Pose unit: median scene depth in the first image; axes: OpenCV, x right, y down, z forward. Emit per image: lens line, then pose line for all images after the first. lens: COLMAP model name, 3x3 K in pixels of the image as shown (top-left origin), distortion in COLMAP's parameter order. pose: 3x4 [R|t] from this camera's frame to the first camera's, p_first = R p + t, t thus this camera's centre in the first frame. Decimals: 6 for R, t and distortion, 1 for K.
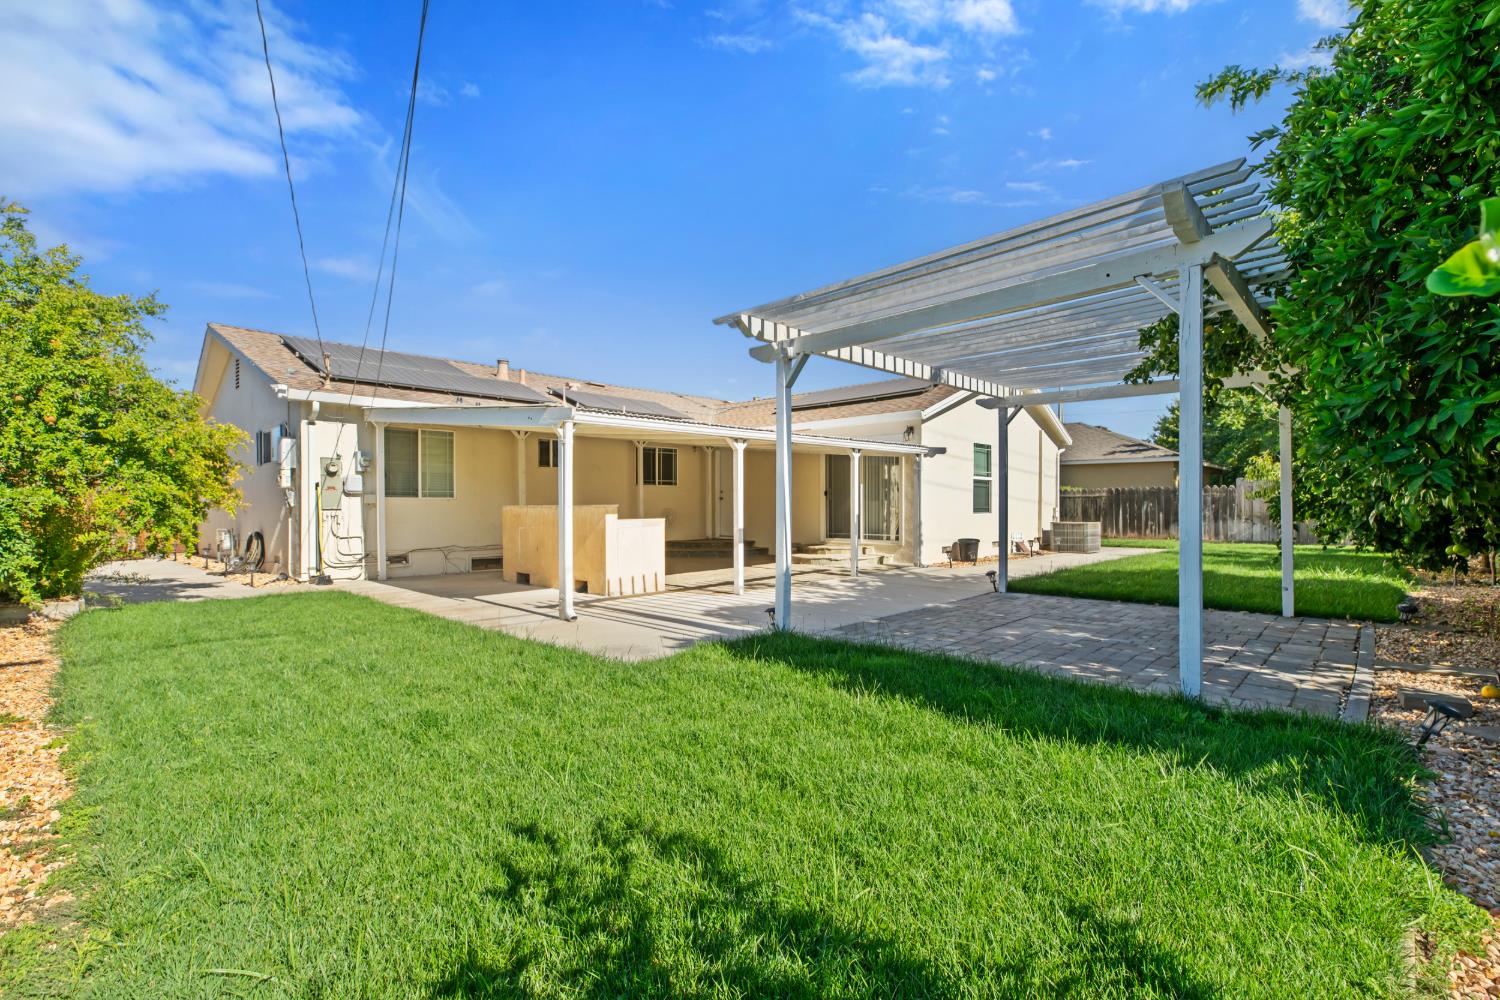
lens RADIAL K [[691.1, 0, 749.6], [0, 691.1, 510.6], [0, 0, 1]] dist [0.003246, -0.002258]
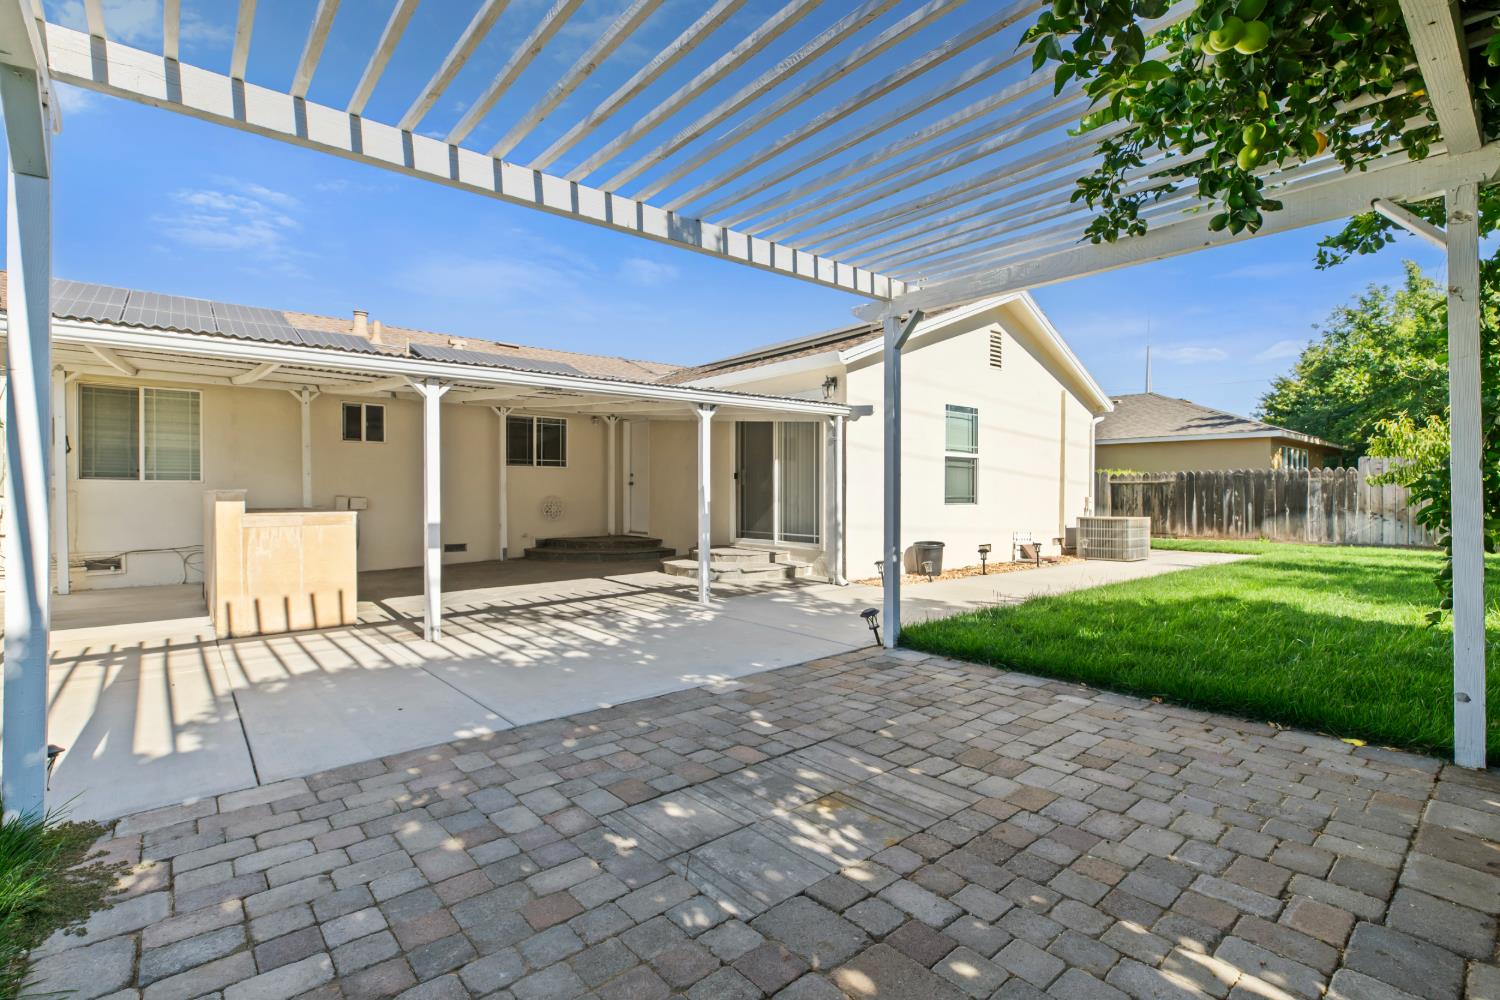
lens RADIAL K [[691.1, 0, 749.2], [0, 691.1, 495.2], [0, 0, 1]] dist [0.003246, -0.002258]
pose [[0.993536, 0.003423, -0.113465, 0.188559], [-0.004073, 0.999977, -0.005497, -0.000717], [0.113444, 0.005923, 0.993527, 0.256319]]
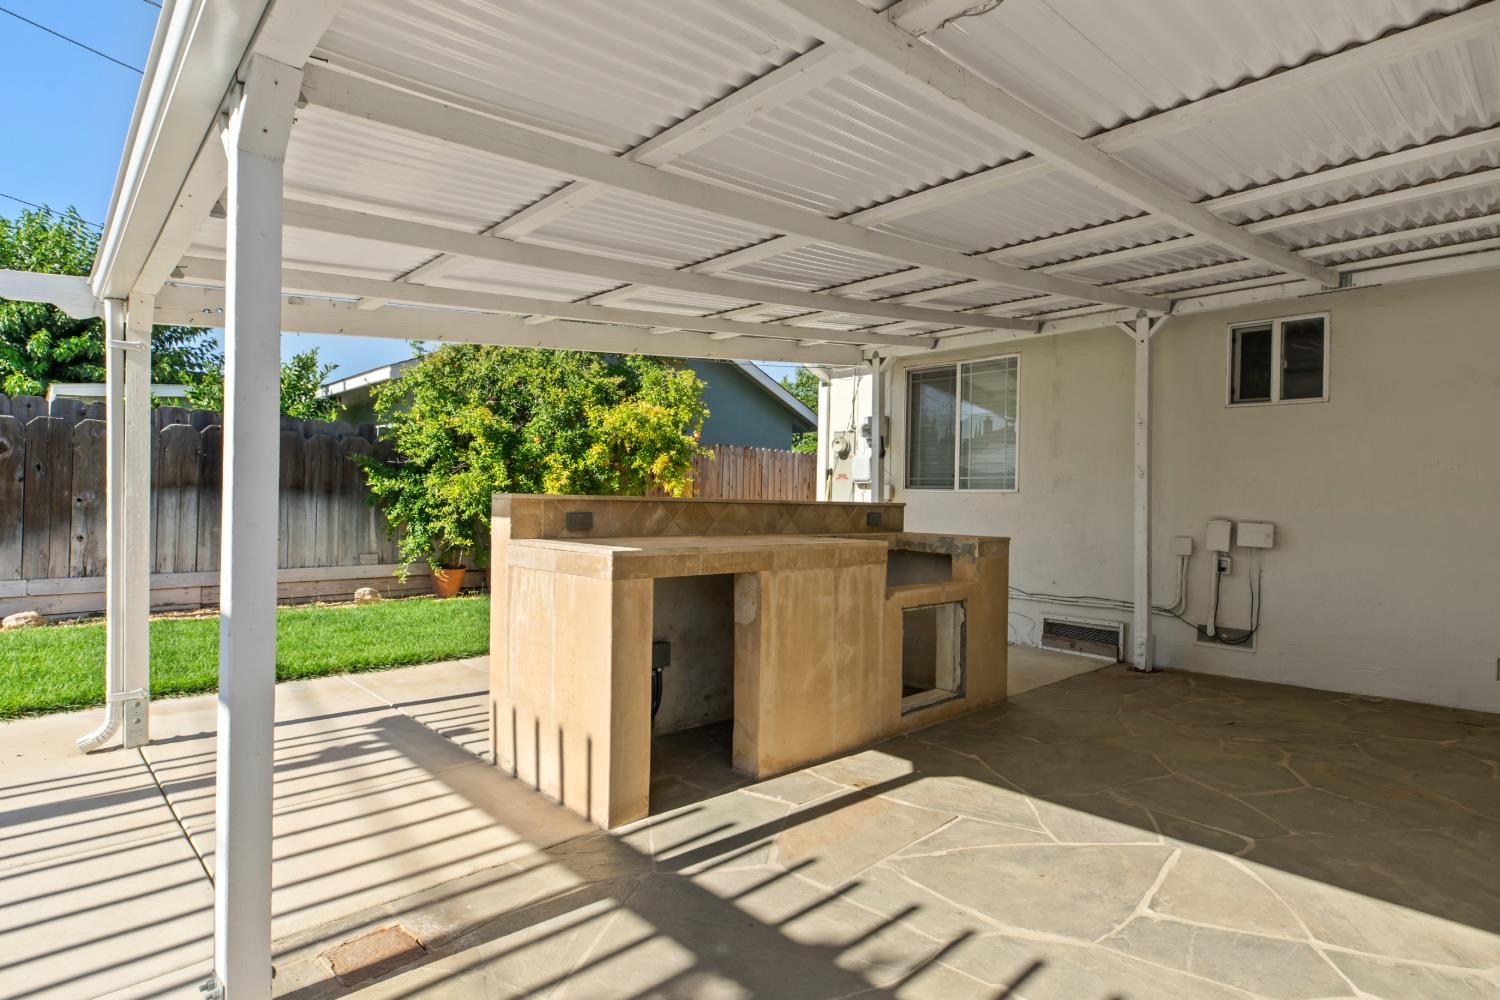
lens RADIAL K [[750.9, 0, 758.1], [0, 750.9, 498.9], [0, 0, 1]] dist [-0.003040, 0.000055]
pose [[-0.048825, -0.002486, -0.998804, 0.090932], [-0.027429, 0.999623, -0.001147, -0.004611], [0.998431, 0.027340, -0.048874, 0.656046]]
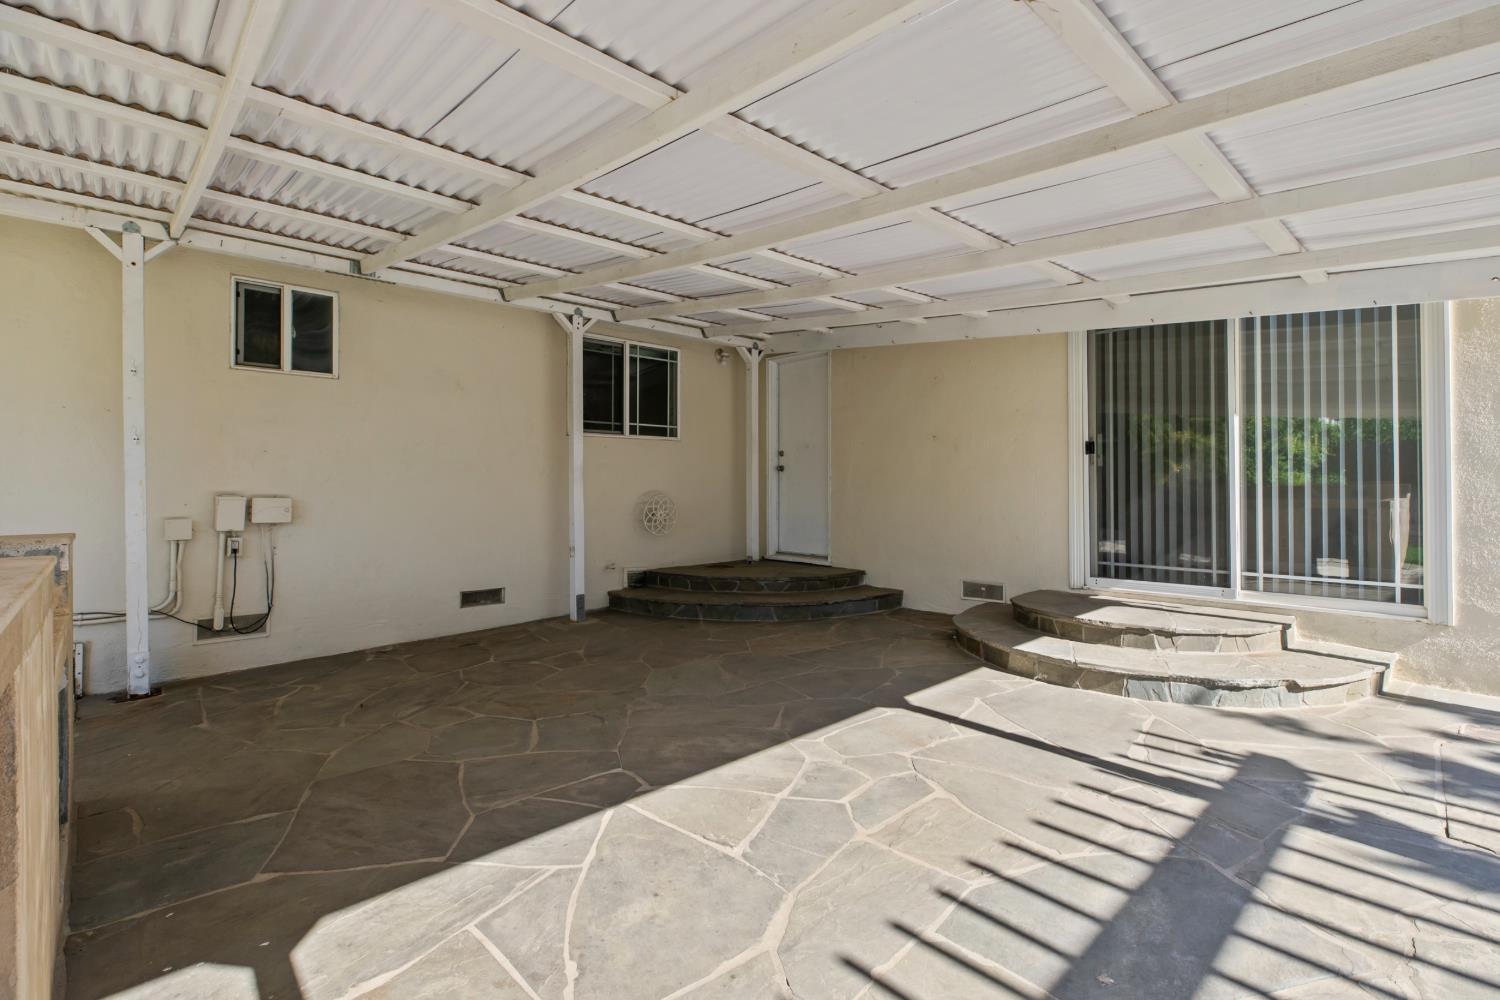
lens RADIAL K [[691.1, 0, 749.4], [0, 691.1, 480.1], [0, 0, 1]] dist [0.003246, -0.002258]
pose [[0.997916, -0.002000, -0.064500, -0.034318], [0.000856, 0.999842, -0.017772, -0.002296], [0.064525, 0.017679, 0.997759, 0.586725]]
